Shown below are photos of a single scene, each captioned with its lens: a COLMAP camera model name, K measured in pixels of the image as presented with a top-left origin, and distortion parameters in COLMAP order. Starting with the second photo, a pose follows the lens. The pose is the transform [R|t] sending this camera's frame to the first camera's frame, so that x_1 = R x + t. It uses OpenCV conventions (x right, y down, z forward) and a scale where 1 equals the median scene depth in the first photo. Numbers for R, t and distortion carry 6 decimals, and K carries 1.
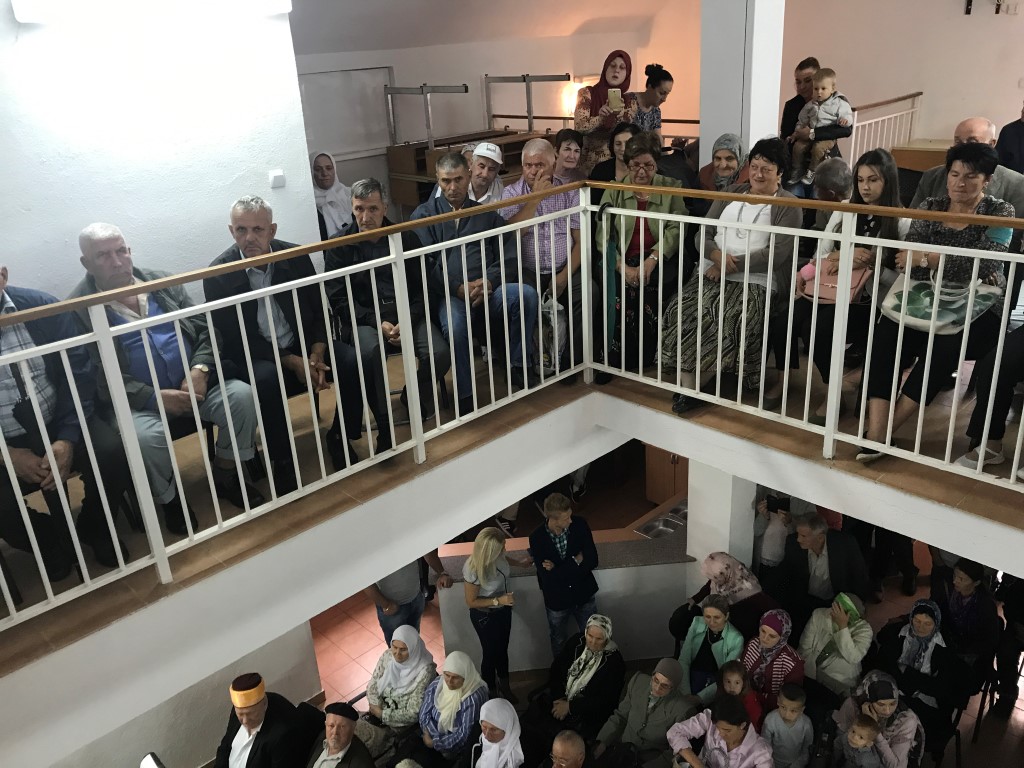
lens RADIAL K [[832.8, 0, 521.4], [0, 832.8, 382.6], [0, 0, 1]] dist [0.020373, -0.012402]
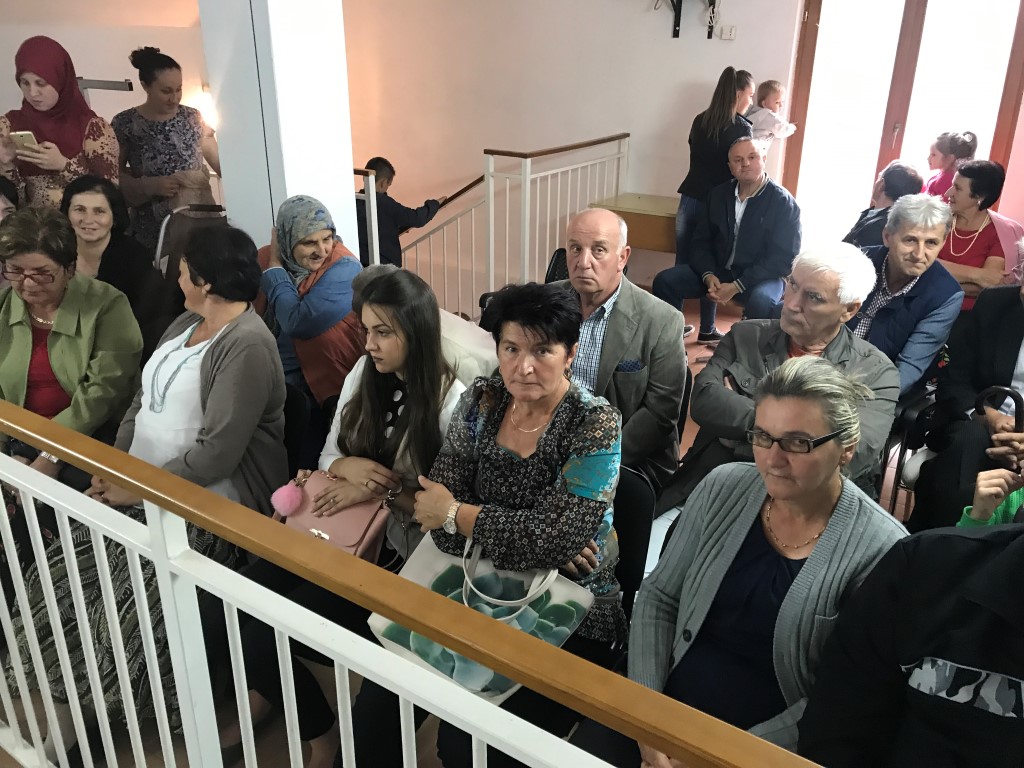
lens RADIAL K [[832.8, 0, 503.3], [0, 832.8, 382.6], [0, 0, 1]] dist [0.020373, -0.012402]
pose [[0.980880, -0.026596, 0.192786, 0.189633], [0.029369, 0.999502, -0.011542, -0.098777], [-0.192383, 0.016984, 0.981173, 0.237619]]
